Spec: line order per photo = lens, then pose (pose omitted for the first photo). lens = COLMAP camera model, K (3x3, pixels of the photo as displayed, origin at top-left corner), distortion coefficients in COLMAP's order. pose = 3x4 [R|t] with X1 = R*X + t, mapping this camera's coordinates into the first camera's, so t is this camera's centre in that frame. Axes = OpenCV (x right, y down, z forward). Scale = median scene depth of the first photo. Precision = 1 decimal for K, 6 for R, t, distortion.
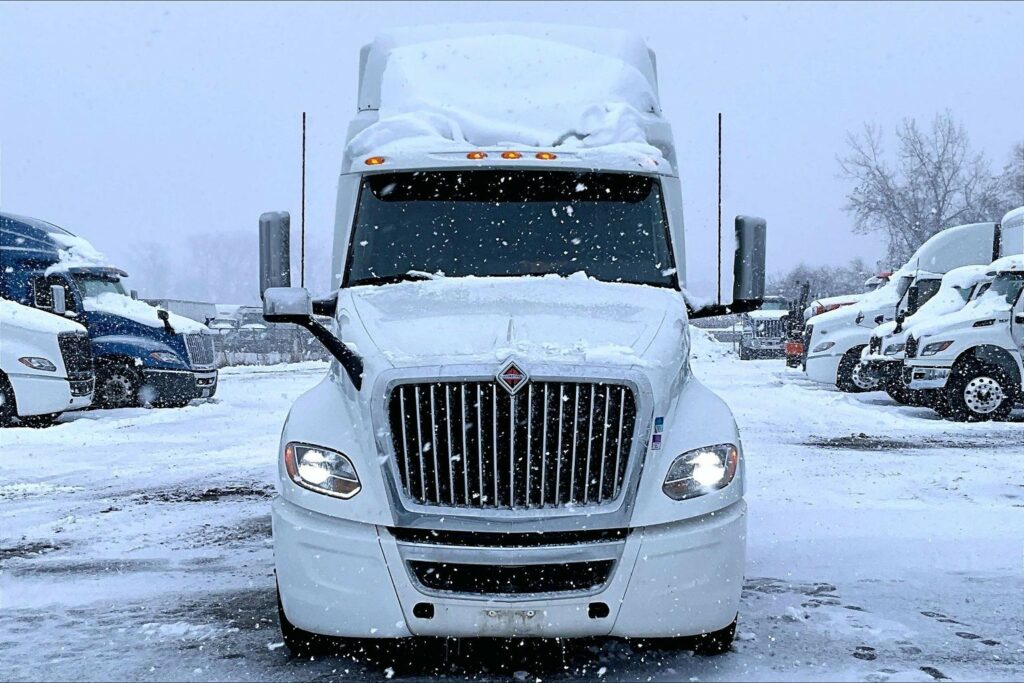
lens RADIAL K [[1588.7, 0, 517.4], [0, 1588.7, 345.4], [0, 0, 1]] dist [0.032385, 0.000000]
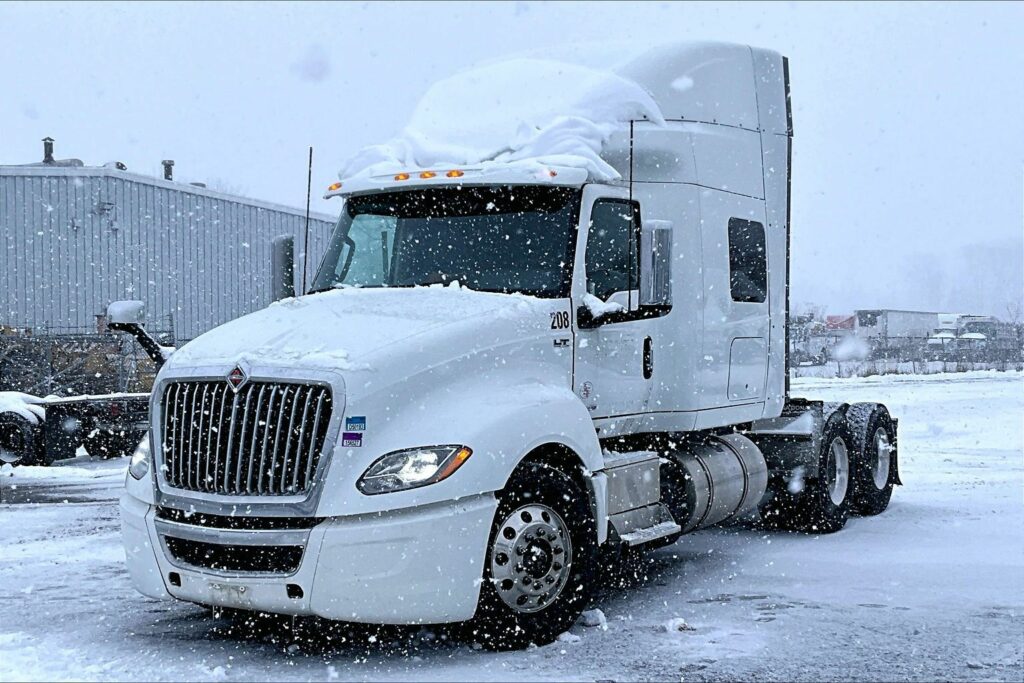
lens RADIAL K [[1545.1, 0, 510.8], [0, 1545.1, 335.1], [0, 0, 1]] dist [0.026036, 0.000000]
pose [[0.854807, -0.001268, -0.518944, 0.654725], [-0.005439, 0.999920, -0.011403, 0.001315], [0.518917, 0.012570, 0.854732, 0.147121]]
